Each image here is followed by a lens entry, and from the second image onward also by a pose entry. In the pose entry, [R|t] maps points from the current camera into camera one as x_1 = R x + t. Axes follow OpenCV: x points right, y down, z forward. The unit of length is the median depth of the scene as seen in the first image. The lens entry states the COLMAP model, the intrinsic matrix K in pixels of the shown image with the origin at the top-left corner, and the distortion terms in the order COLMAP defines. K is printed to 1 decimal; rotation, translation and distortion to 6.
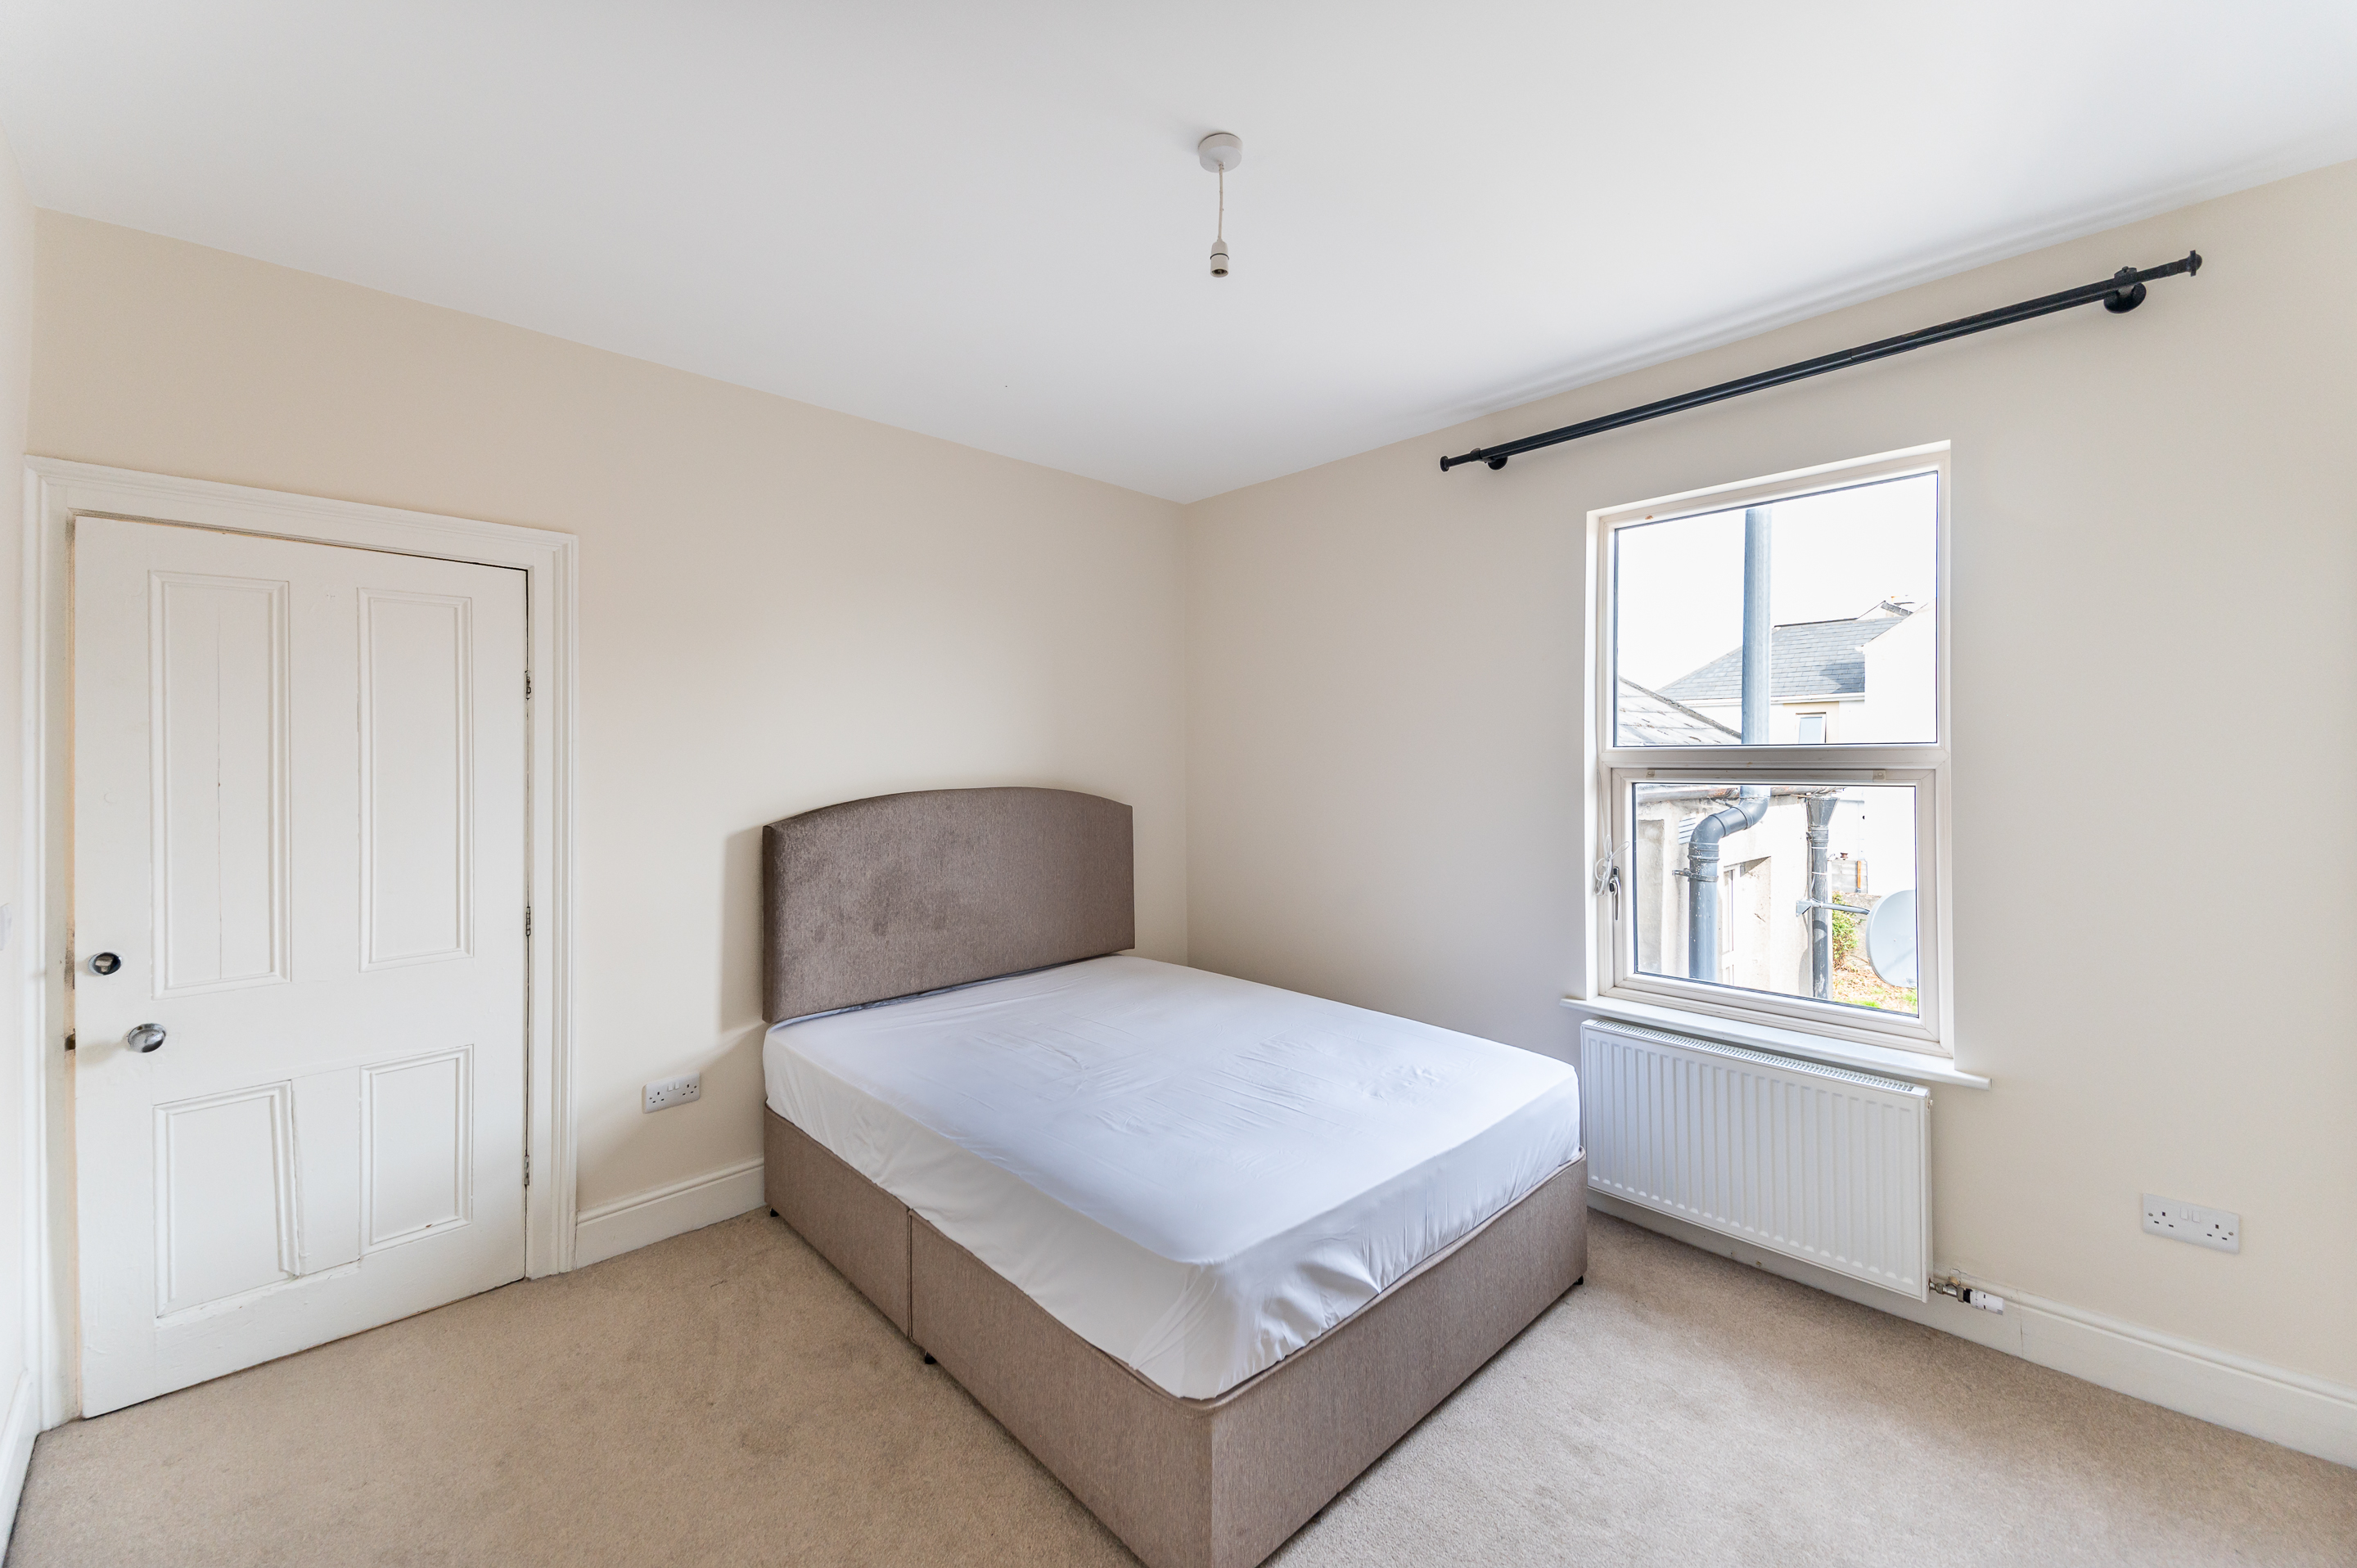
lens RADIAL K [[934.0, 0, 1176.9], [0, 934.0, 767.1], [0, 0, 1]] dist [0.072786, -0.035821]
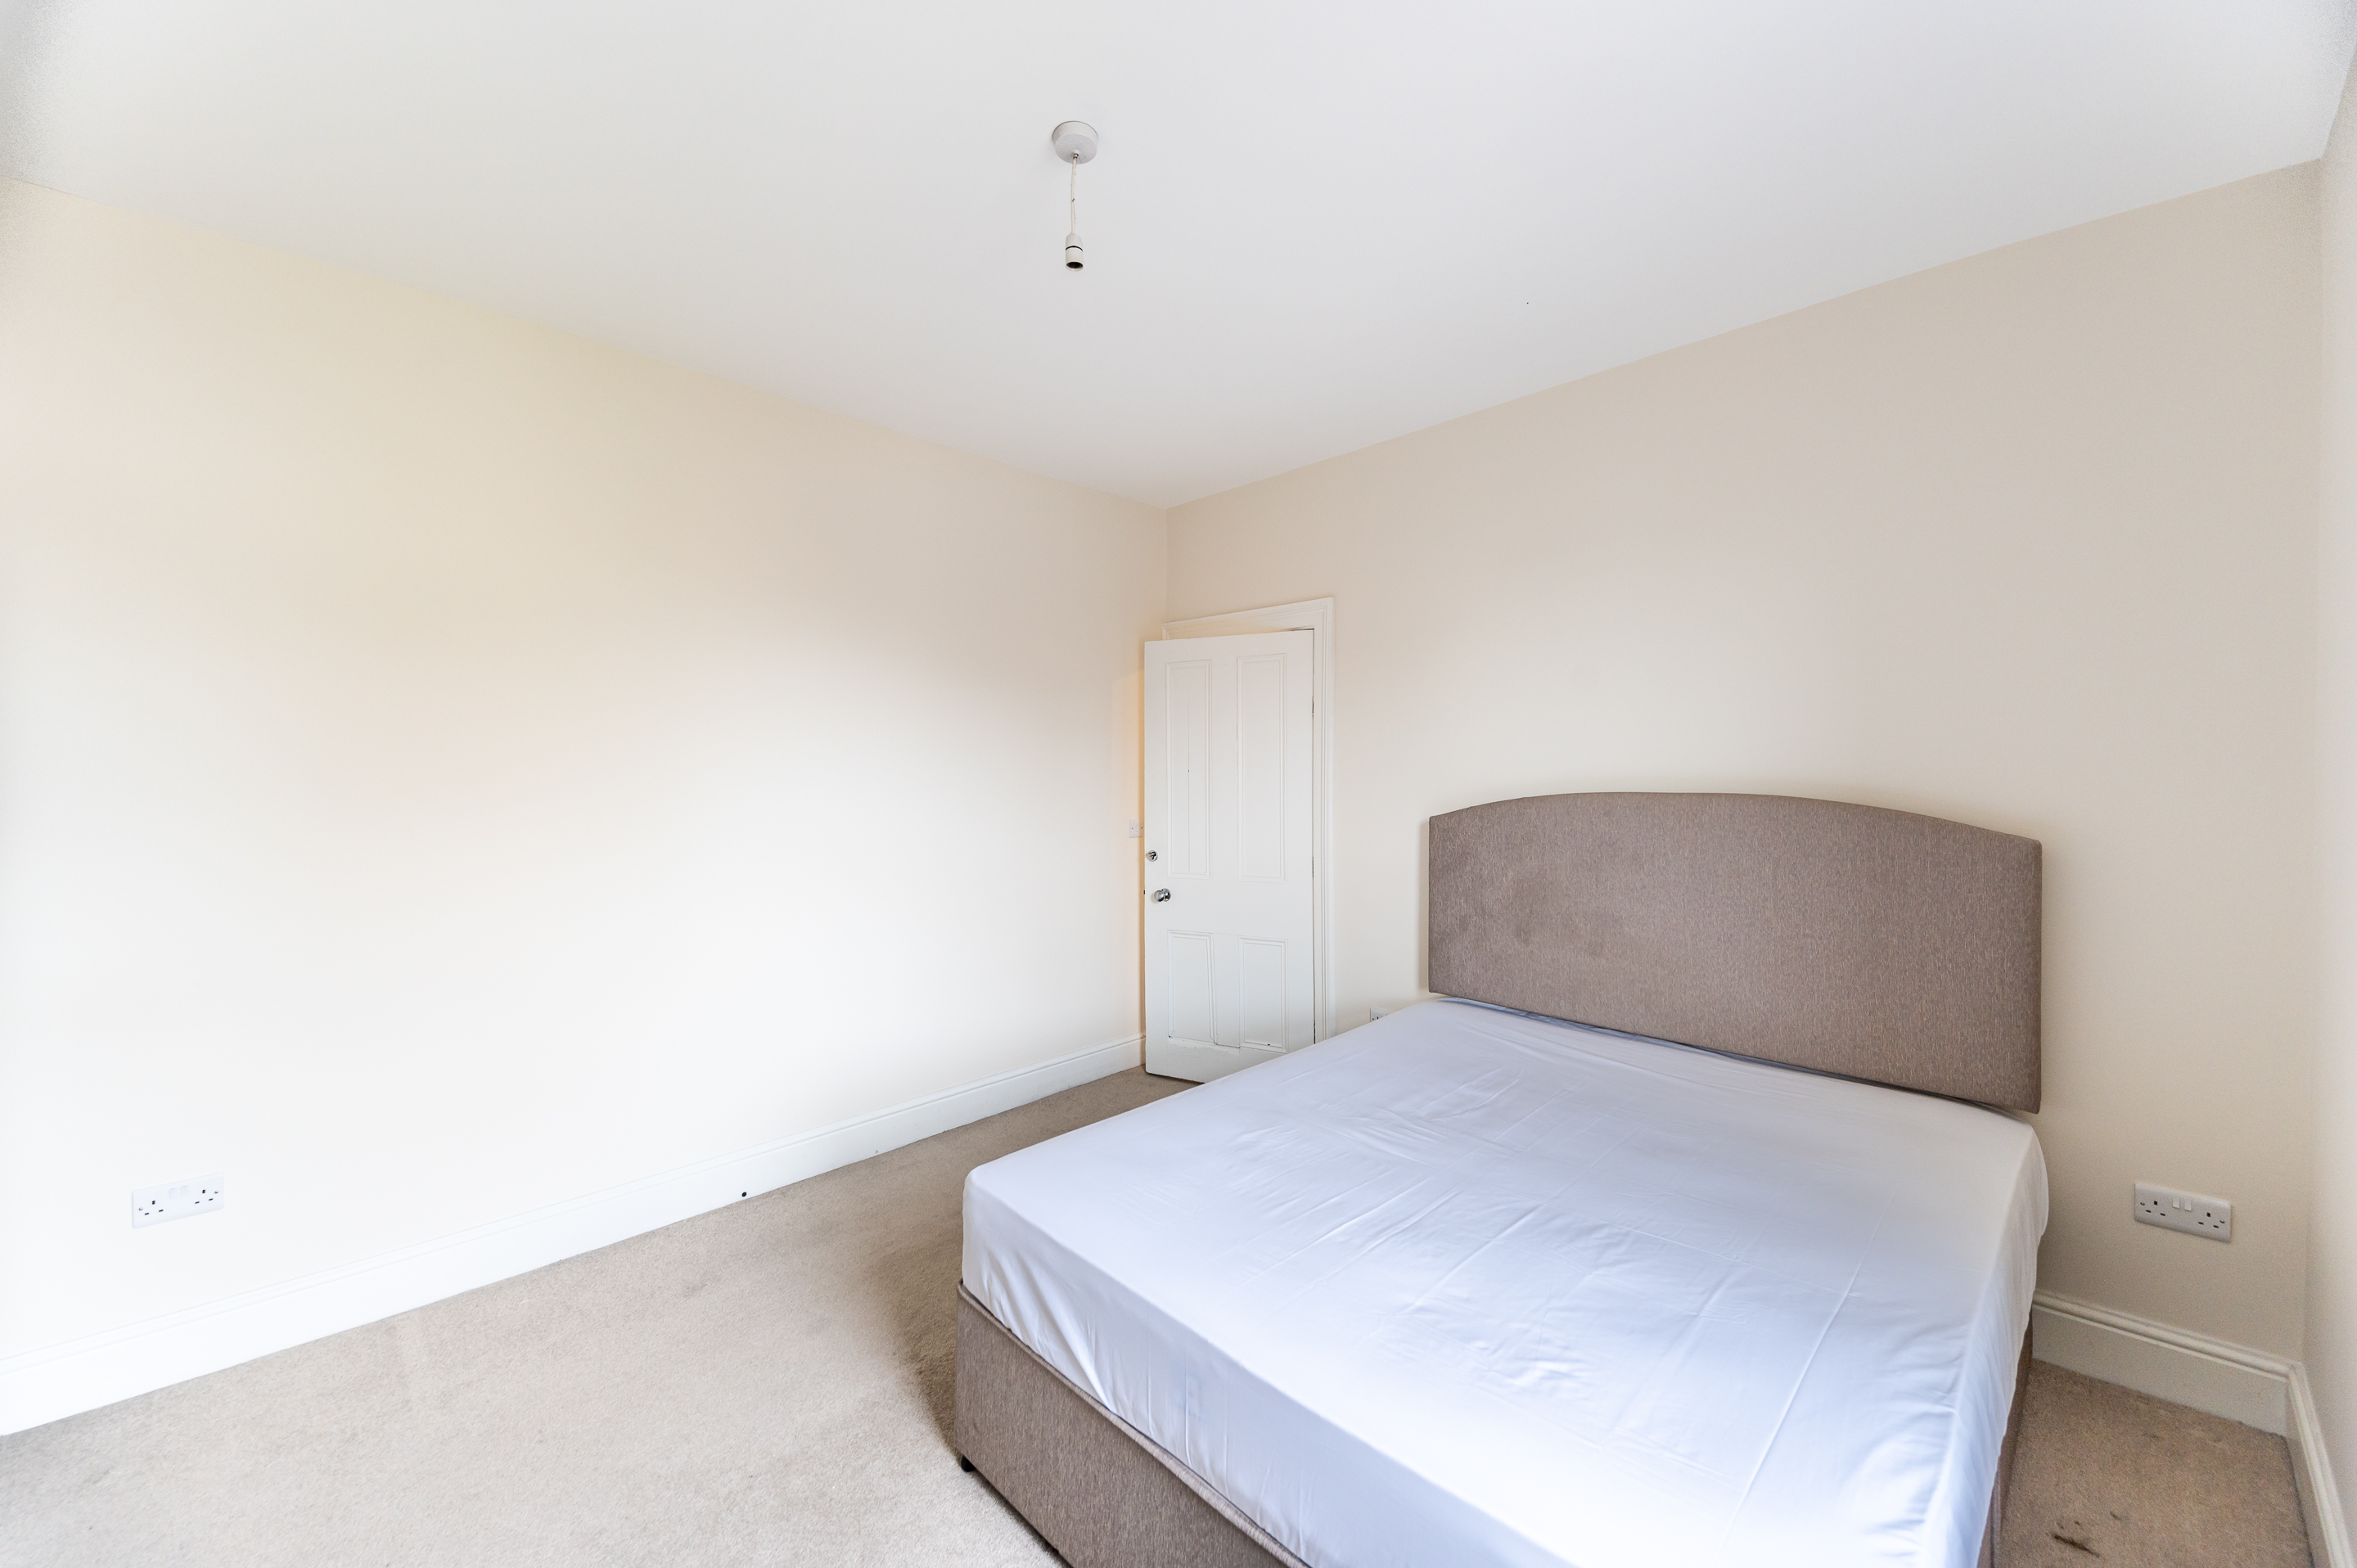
lens RADIAL K [[934.0, 0, 1176.9], [0, 934.0, 767.1], [0, 0, 1]] dist [0.072786, -0.035821]
pose [[-0.015408, 0.003941, -0.999874, 0.643838], [-0.005775, 0.999975, 0.004030, 0.000696], [0.999865, 0.005837, -0.015385, 0.670770]]
